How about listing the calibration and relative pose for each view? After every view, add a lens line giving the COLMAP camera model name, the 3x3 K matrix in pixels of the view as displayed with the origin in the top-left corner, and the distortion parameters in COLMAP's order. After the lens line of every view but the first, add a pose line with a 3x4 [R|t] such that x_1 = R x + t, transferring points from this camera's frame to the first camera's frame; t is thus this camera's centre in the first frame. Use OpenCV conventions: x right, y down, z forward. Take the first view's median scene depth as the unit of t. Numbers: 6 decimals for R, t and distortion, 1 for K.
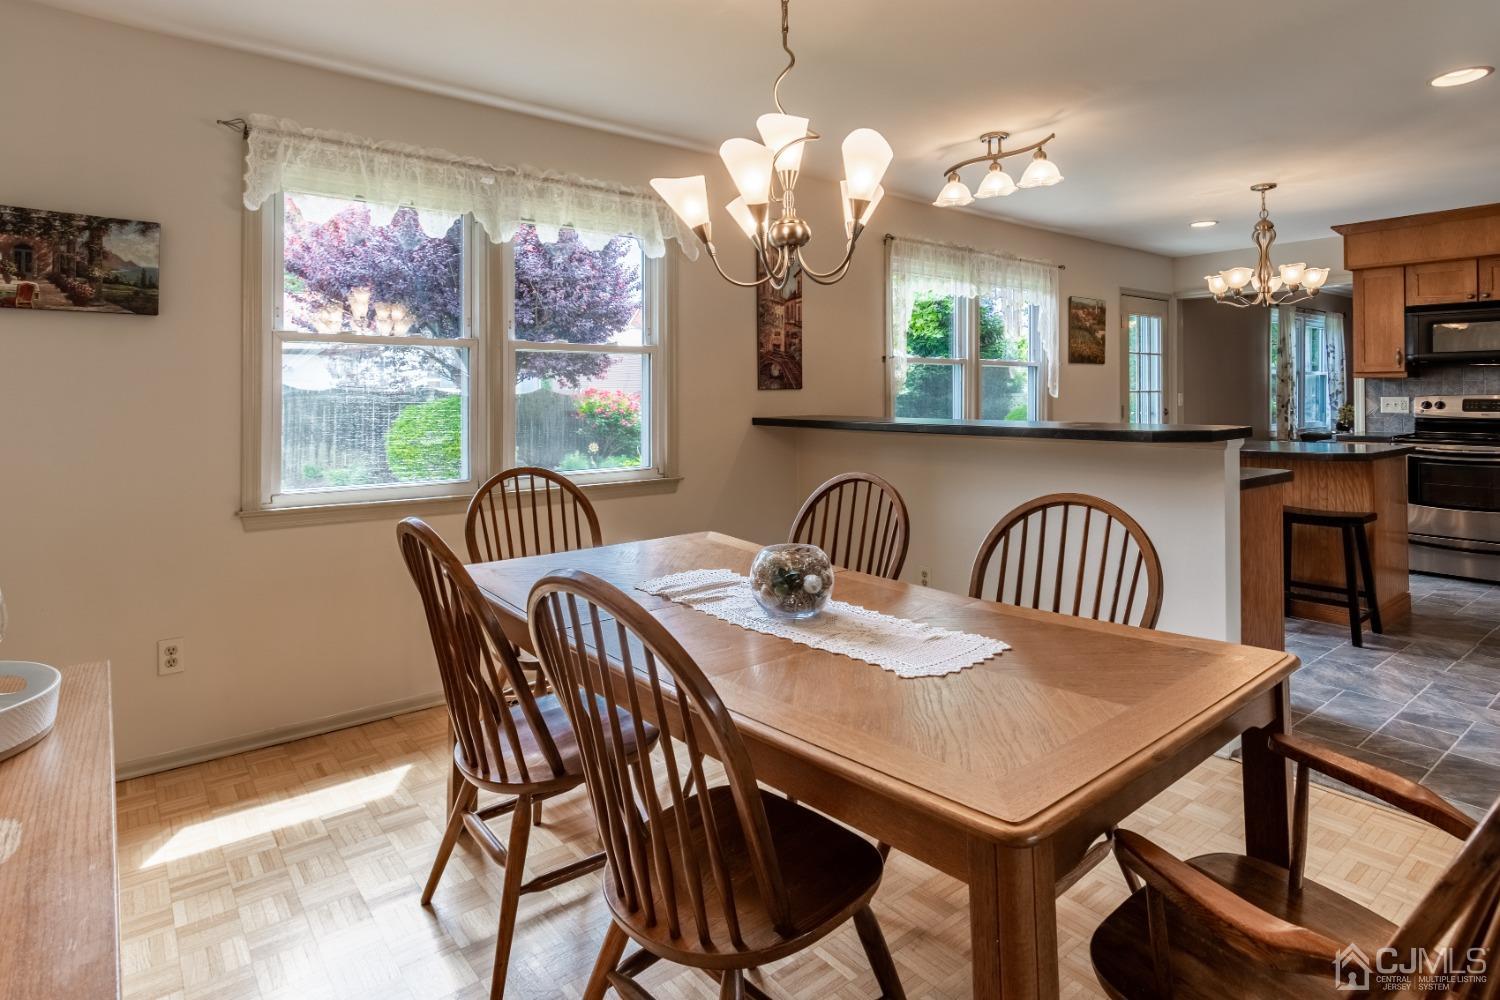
lens RADIAL K [[807.9, 0, 720.7], [0, 807.9, 380.9], [0, 0, 1]] dist [-0.006161, 0.000411]
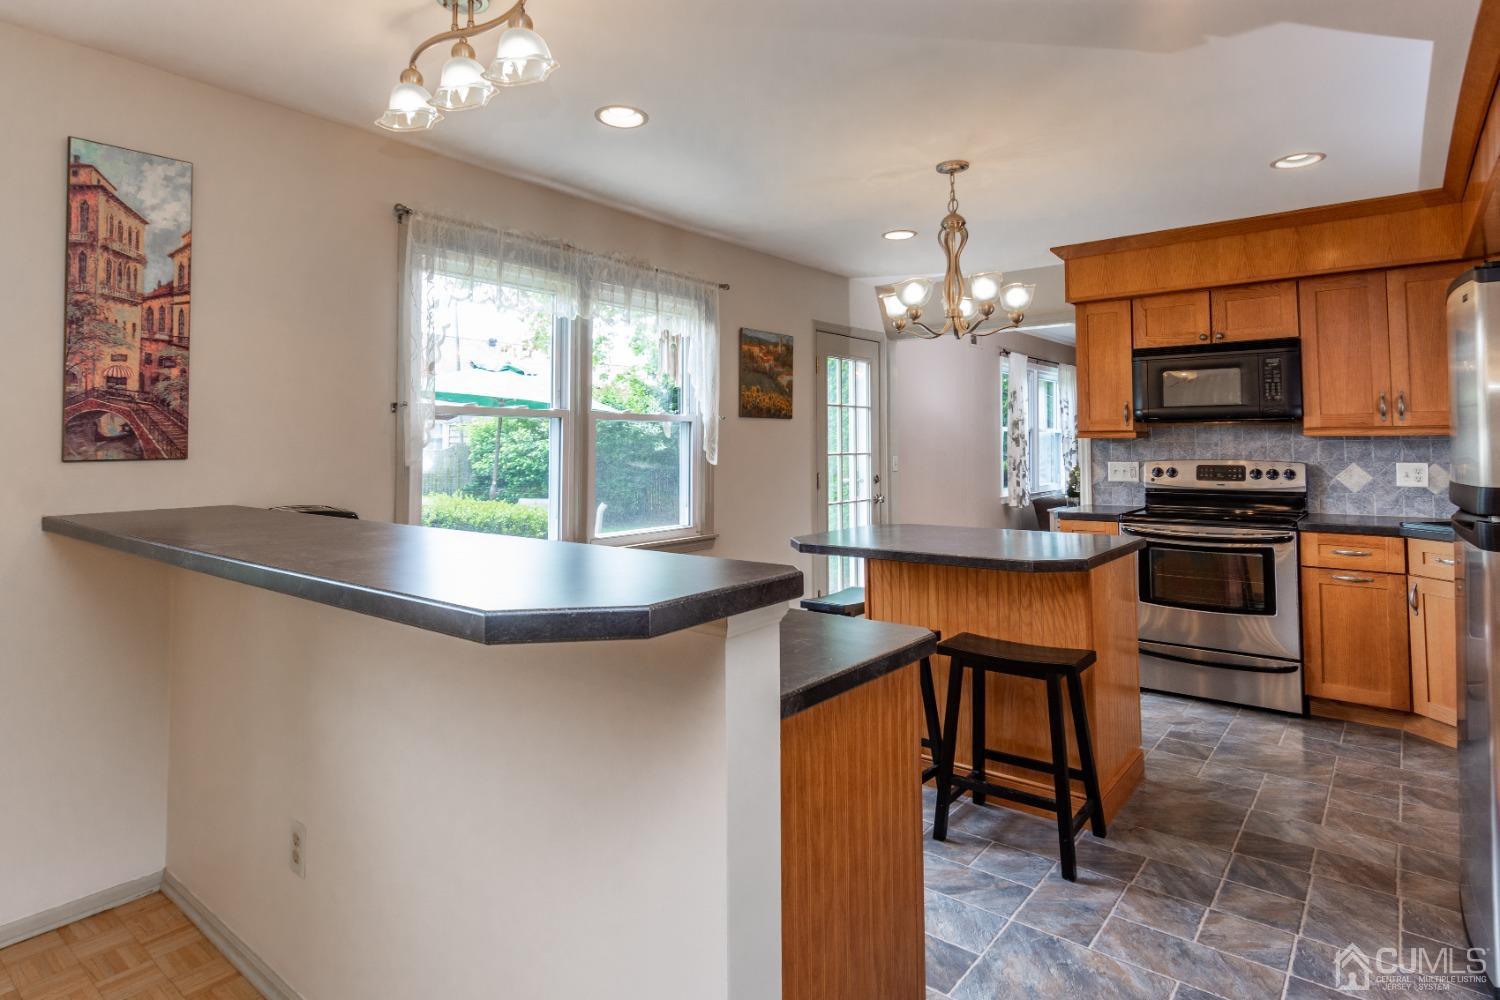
lens RADIAL K [[812.2, 0, 709.7], [0, 812.2, 410.7], [0, 0, 1]] dist [0.026860, -0.035407]
pose [[0.975483, 0.009274, 0.219881, 0.270591], [-0.002711, 0.999542, -0.030131, -0.006201], [-0.220060, 0.028796, 0.975061, 0.311983]]
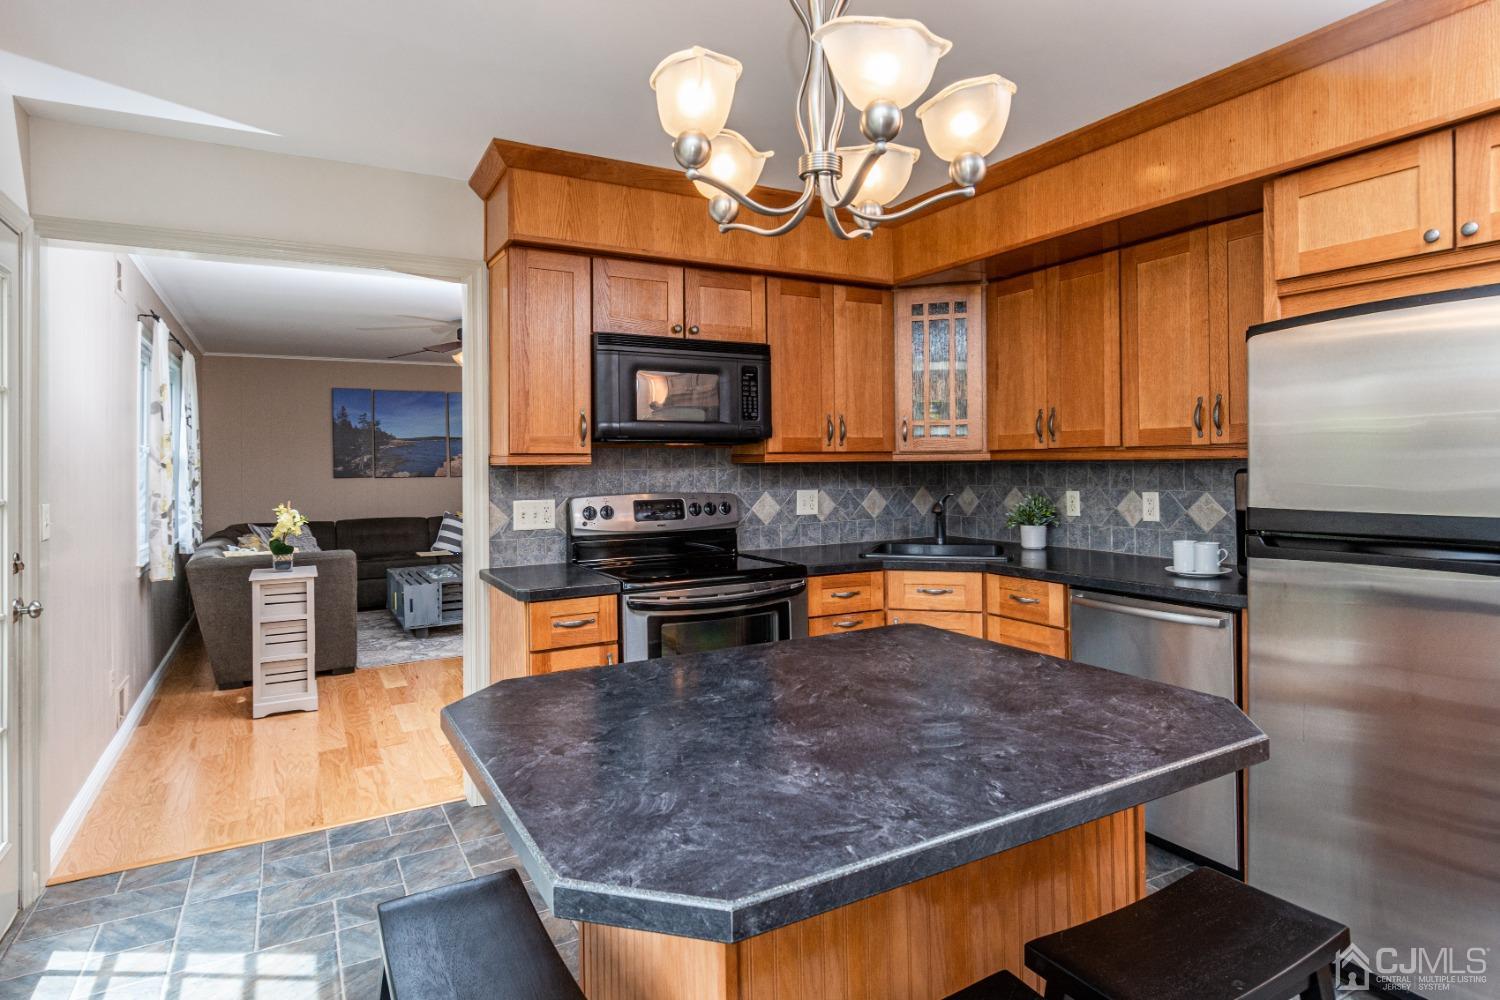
lens RADIAL K [[833.5, 0, 759.6], [0, 833.5, 460.7], [0, 0, 1]] dist [0.001907, 0.000334]
pose [[0.124054, 0.005044, 0.992263, 0.322637], [-0.006365, 0.999971, -0.004287, -0.005428], [-0.992255, -0.005784, 0.124082, 0.845430]]
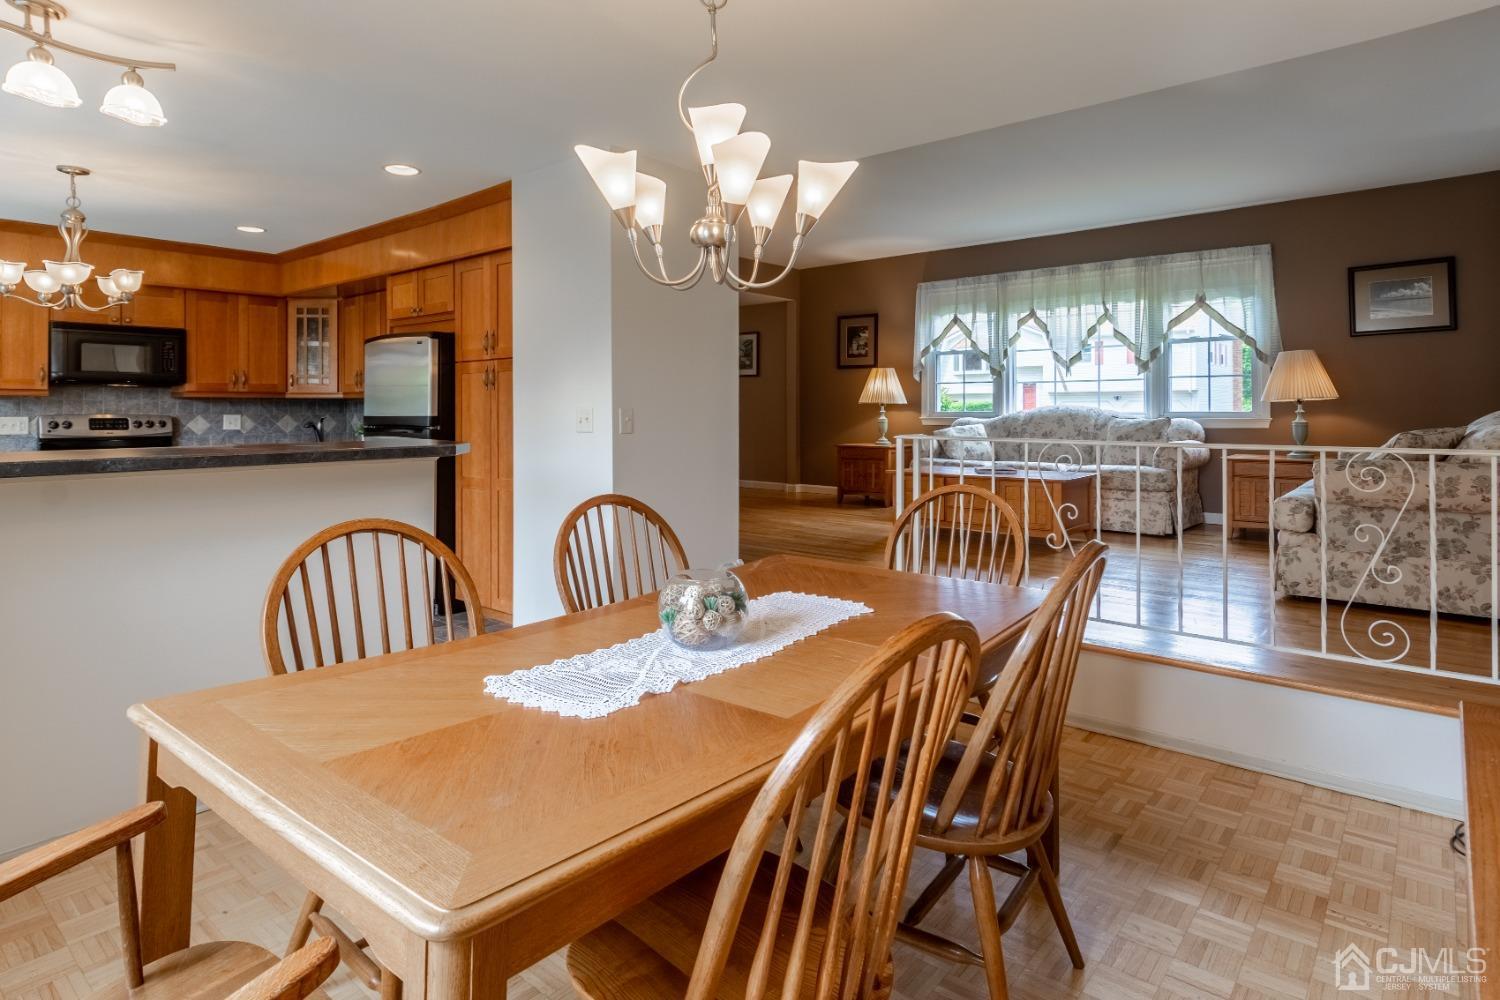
lens RADIAL K [[822.5, 0, 749.5], [0, 822.5, 414.3], [0, 0, 1]] dist [0.012677, -0.000282]
pose [[-0.232087, 0.000241, 0.972695, -0.301883], [-0.011257, 0.999932, -0.002934, 0.011207], [-0.972630, -0.011631, -0.232068, 0.436637]]
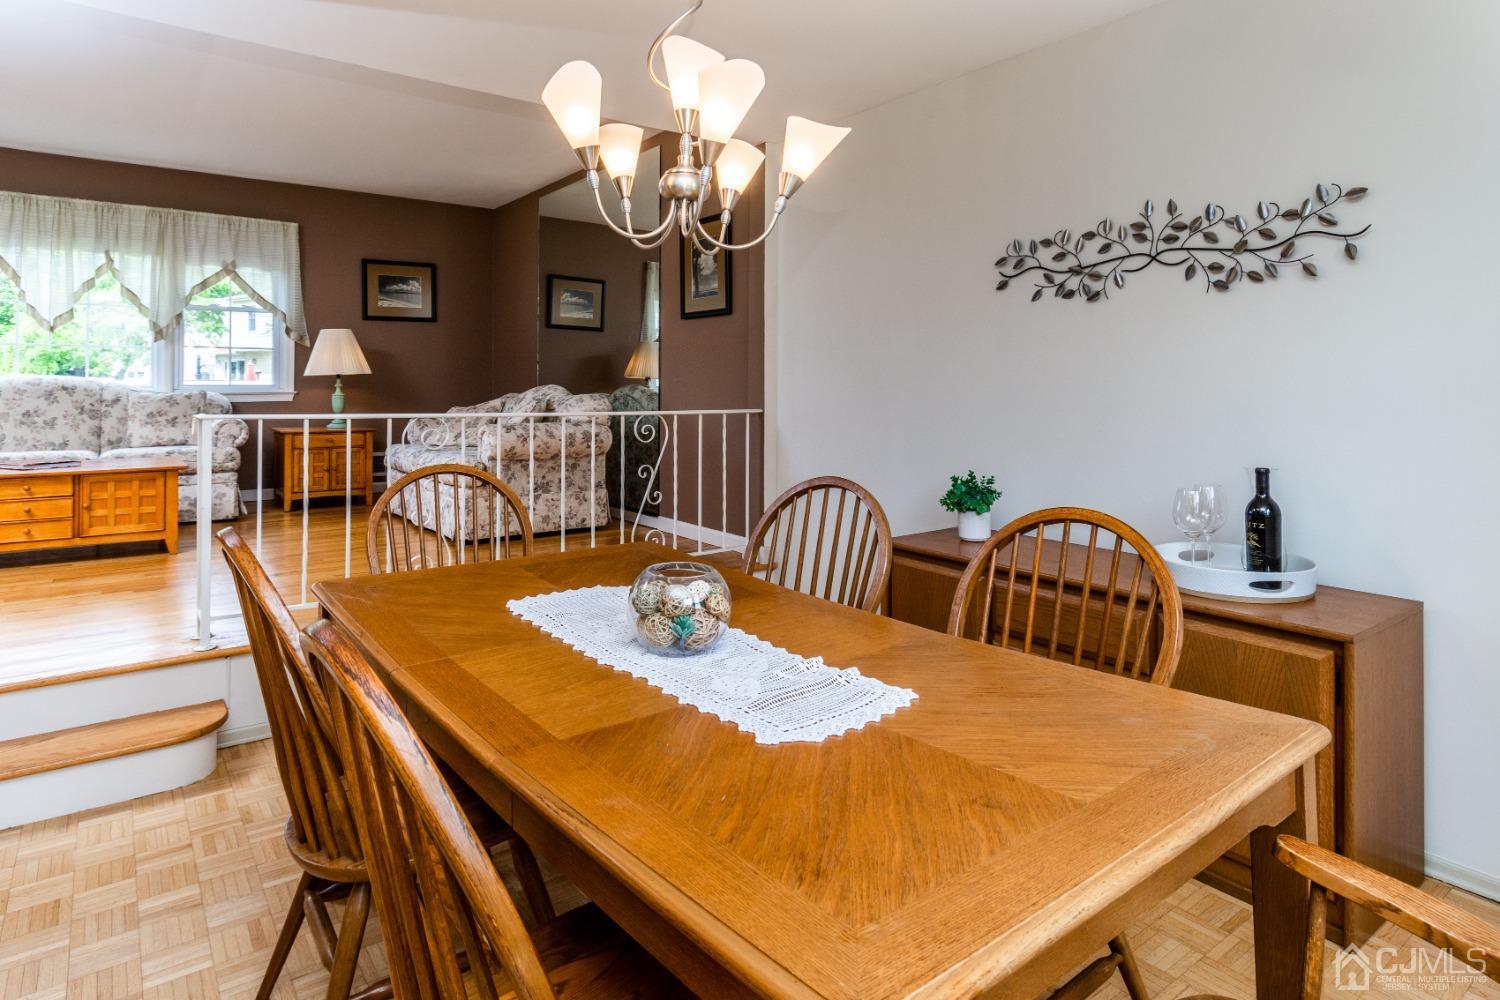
lens RADIAL K [[832.1, 0, 751.3], [0, 832.1, 376.5], [0, 0, 1]] dist [0.003975, 0.000176]
pose [[-0.999943, -0.000626, 0.010703, -0.014962], [-0.000904, 0.999660, -0.026063, 0.014575], [-0.010683, -0.026071, -0.999603, 0.659486]]
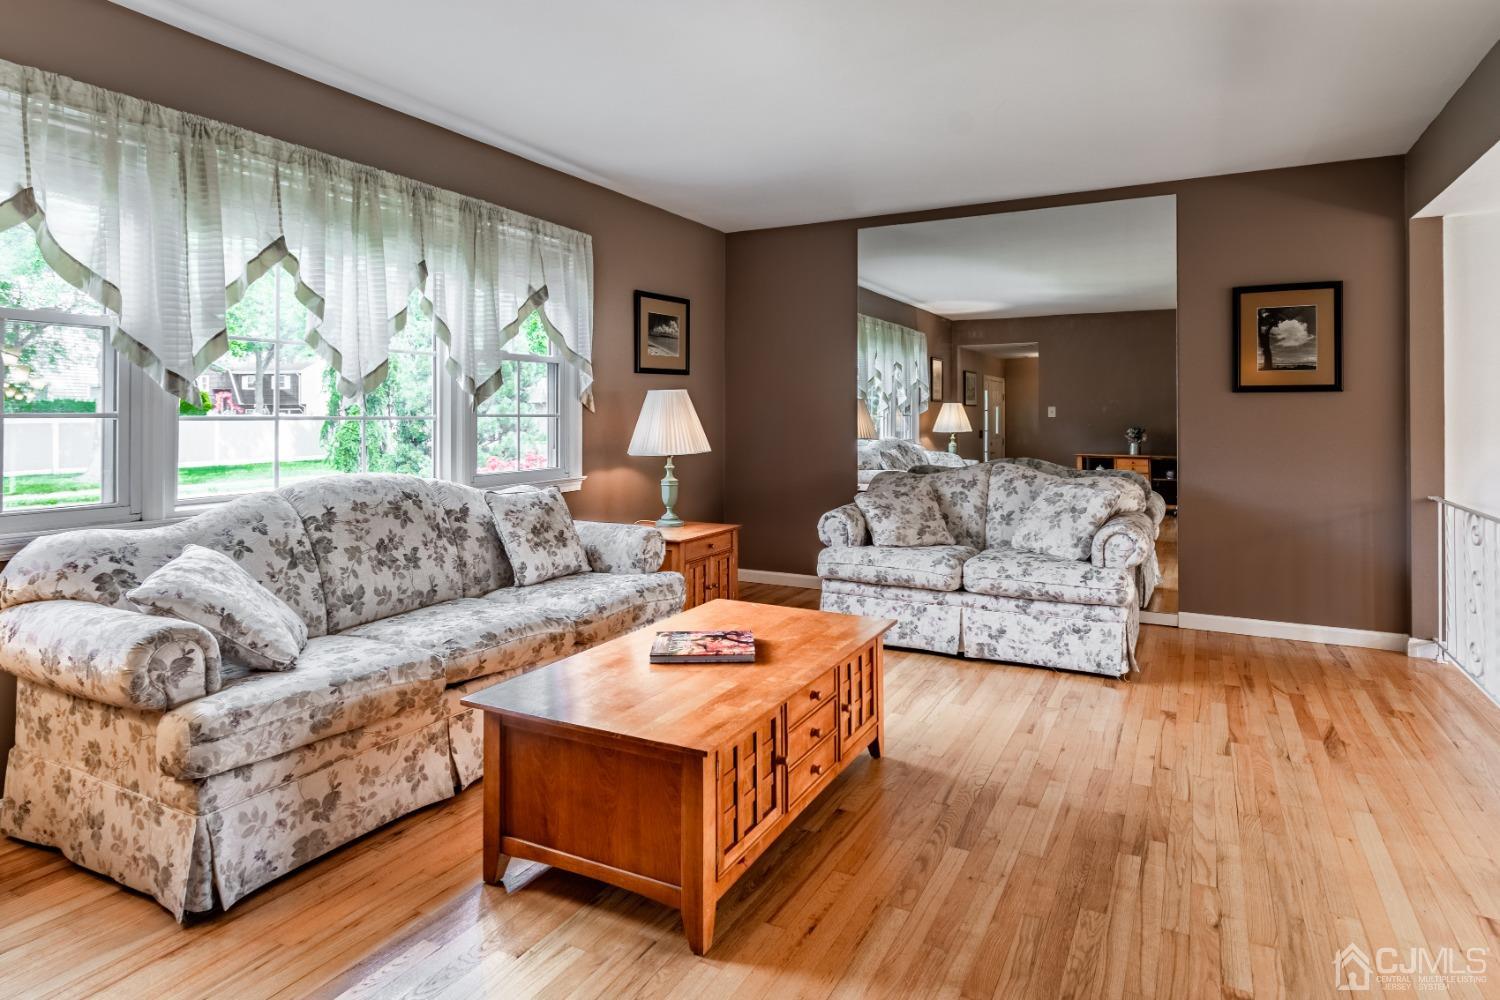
lens RADIAL K [[822.5, 0, 749.5], [0, 822.5, 414.3], [0, 0, 1]] dist [0.012677, -0.000282]
pose [[-0.912718, 0.001595, -0.408588, 0.850820], [0.007990, 0.999871, -0.013944, -0.044682], [0.408513, -0.015991, -0.912613, 0.289413]]
